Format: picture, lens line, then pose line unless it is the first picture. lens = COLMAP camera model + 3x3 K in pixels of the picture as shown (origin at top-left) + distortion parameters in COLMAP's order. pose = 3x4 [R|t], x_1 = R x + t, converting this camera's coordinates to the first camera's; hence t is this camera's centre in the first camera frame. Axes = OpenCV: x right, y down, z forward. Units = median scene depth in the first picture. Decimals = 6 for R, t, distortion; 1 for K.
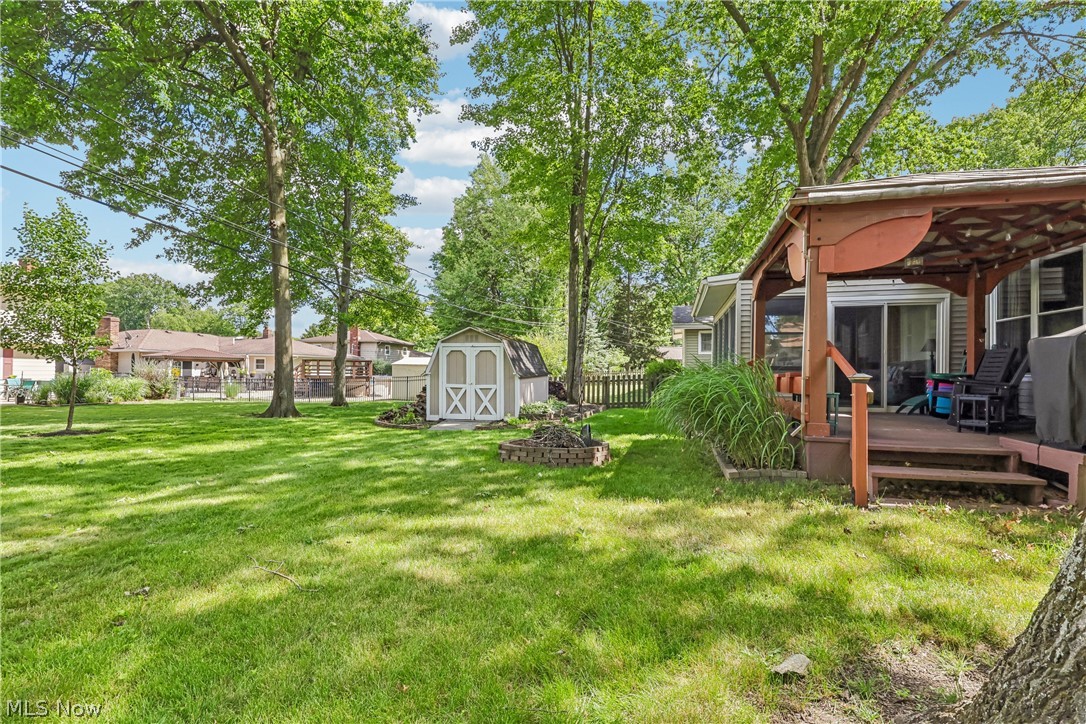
lens RADIAL K [[509.1, 0, 543.0], [0, 509.1, 362.0], [0, 0, 1]] dist [0.001063, 0.000166]
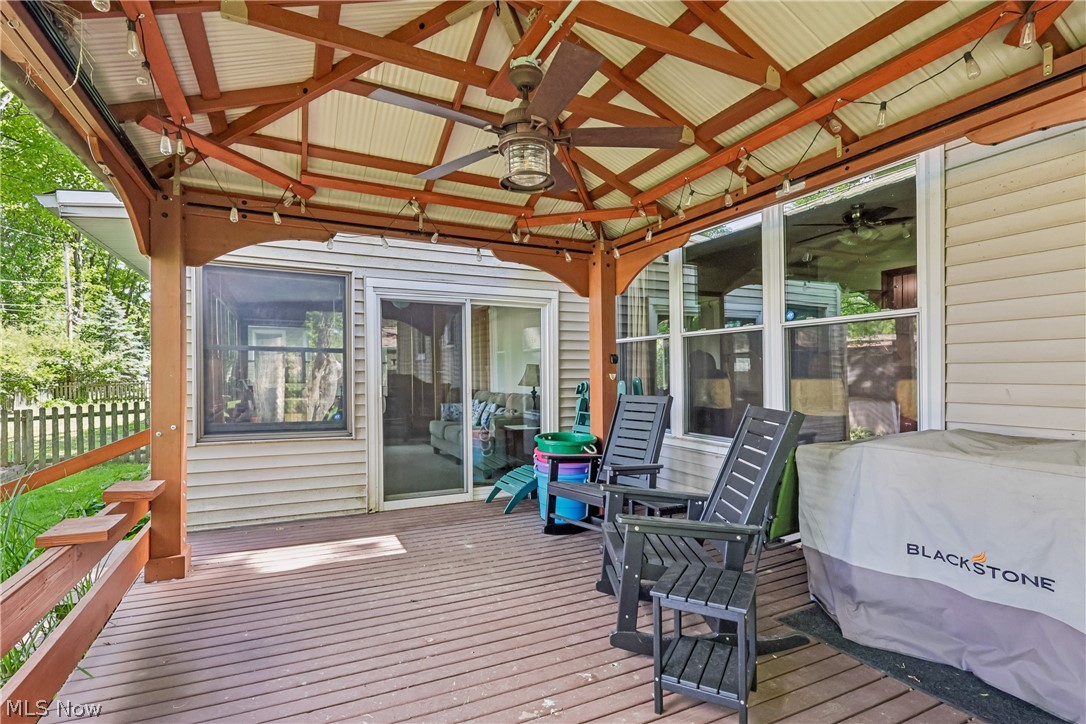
lens RADIAL K [[509.1, 0, 543.0], [0, 509.1, 362.0], [0, 0, 1]] dist [0.001063, 0.000166]
pose [[0.745325, -0.014283, 0.666549, 0.405319], [0.004070, 0.999849, 0.016873, -0.063952], [-0.666689, -0.009863, 0.745271, 0.597333]]
